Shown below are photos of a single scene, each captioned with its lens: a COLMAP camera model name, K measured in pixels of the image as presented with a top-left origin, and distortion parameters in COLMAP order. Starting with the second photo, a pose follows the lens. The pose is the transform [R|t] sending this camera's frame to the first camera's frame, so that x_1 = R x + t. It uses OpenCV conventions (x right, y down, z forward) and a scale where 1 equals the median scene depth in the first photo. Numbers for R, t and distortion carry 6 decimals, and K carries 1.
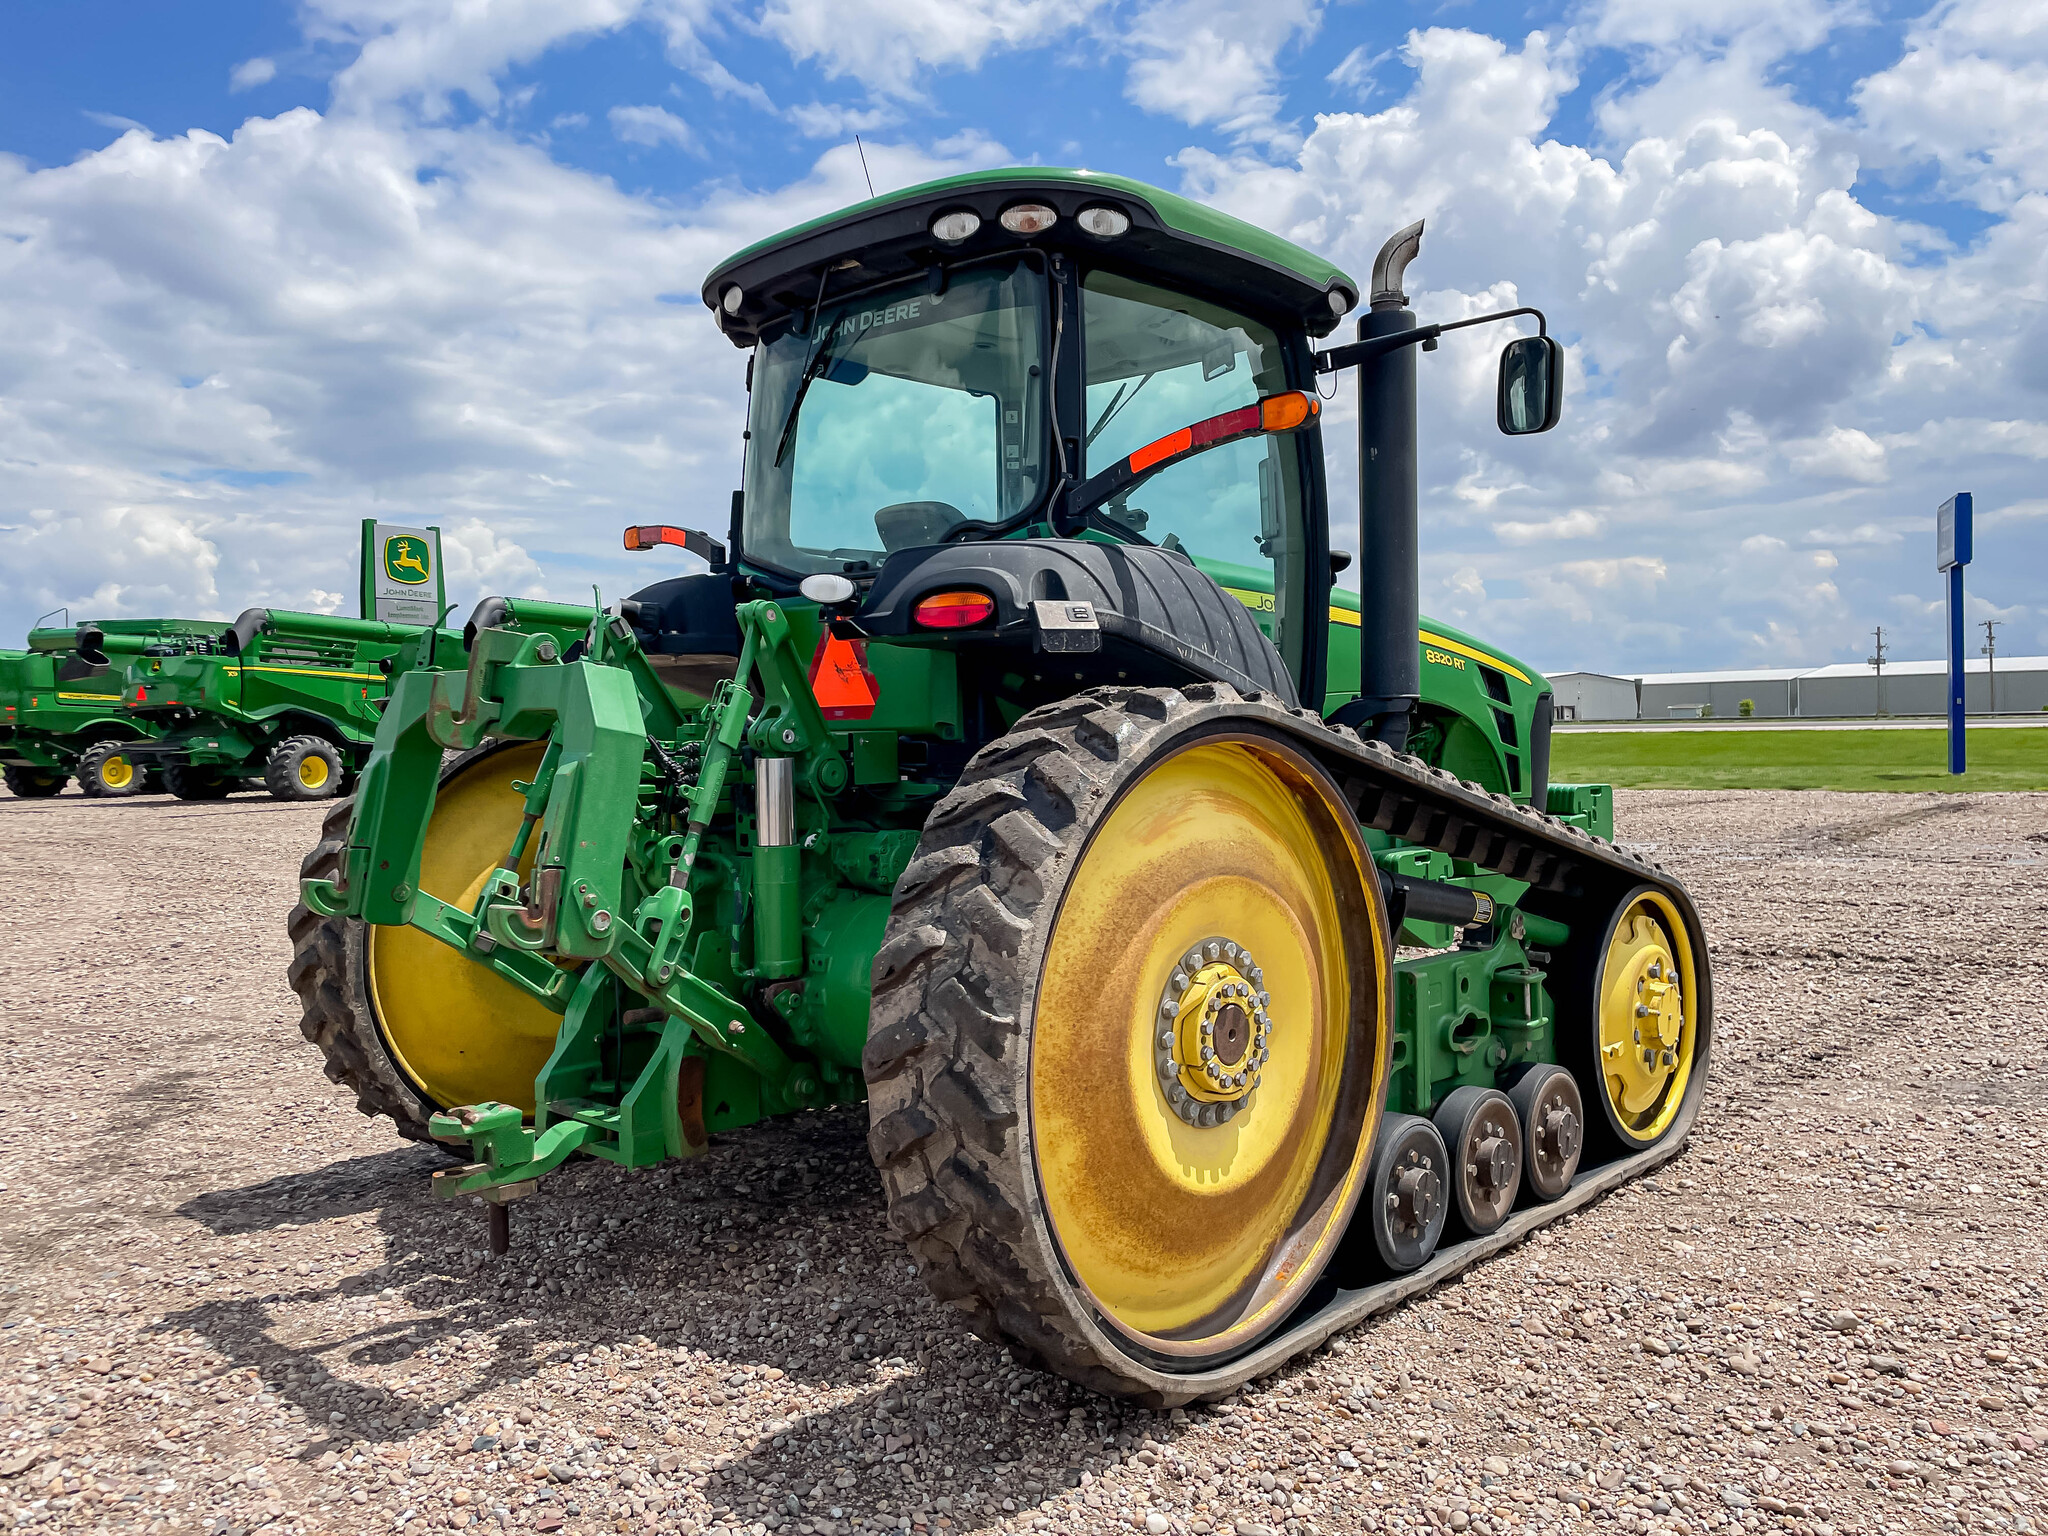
lens RADIAL K [[1550.0, 0, 1019.1], [0, 1550.0, 746.8], [0, 0, 1]] dist [0.080938, -0.101381]
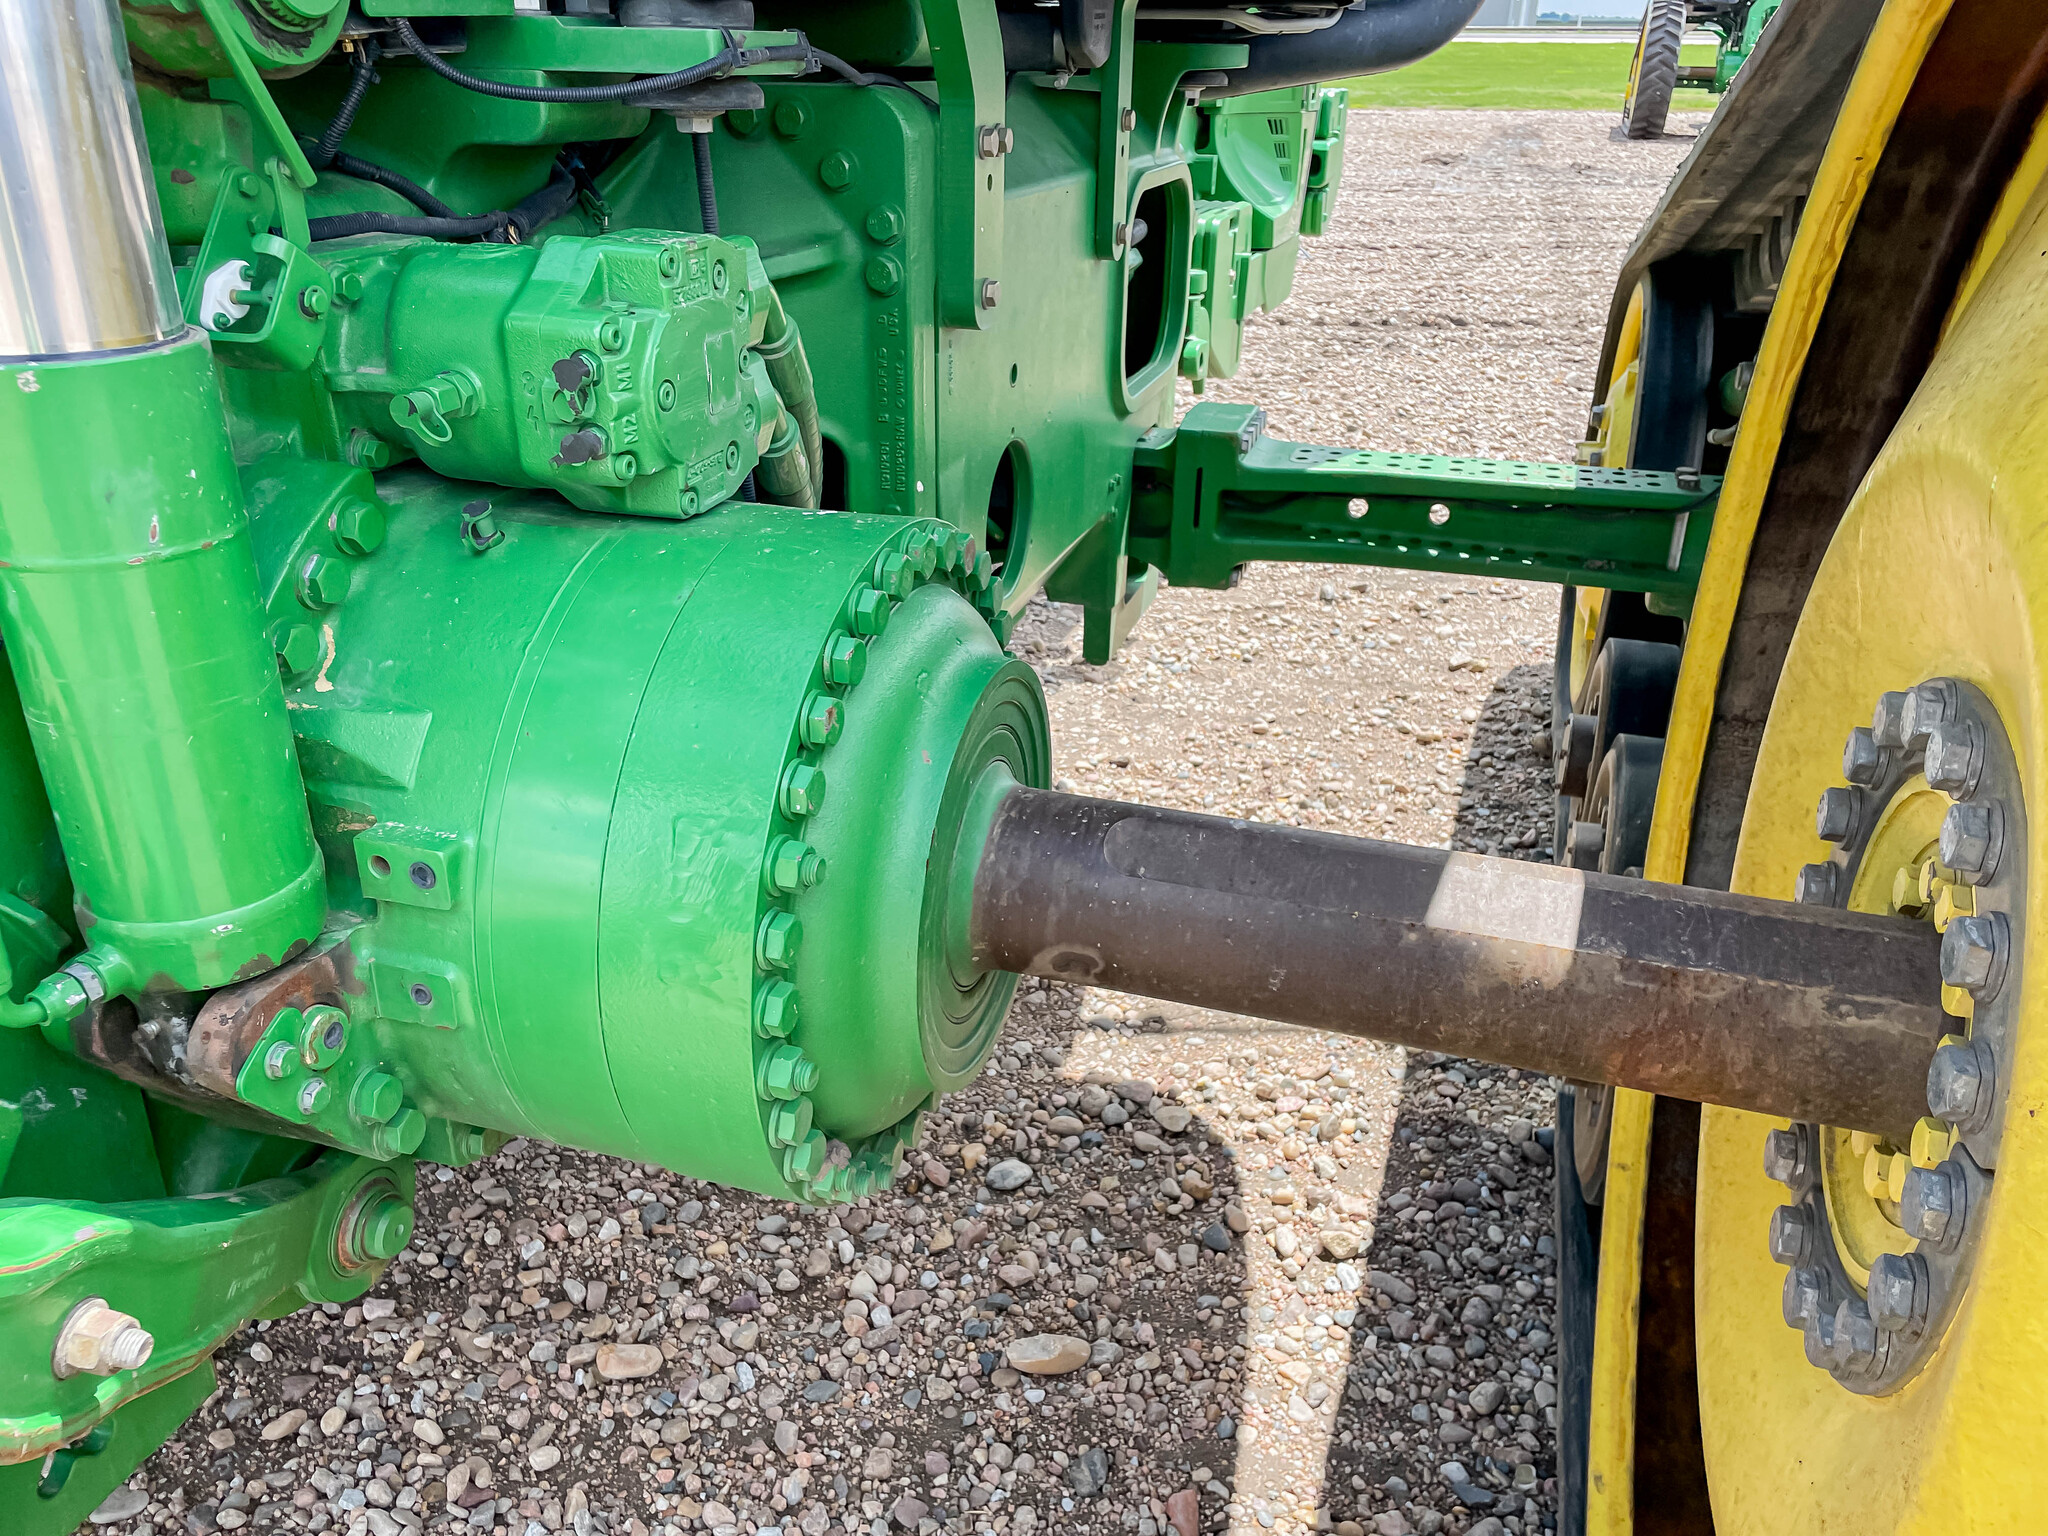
lens RADIAL K [[1541.7, 0, 1022.1], [0, 1541.7, 770.7], [0, 0, 1]] dist [0.090139, -0.115026]
pose [[0.892902, -0.159866, 0.420915, -0.140582], [-0.022144, 0.918120, 0.395682, 0.033850], [-0.449707, -0.362626, 0.816251, 0.768019]]
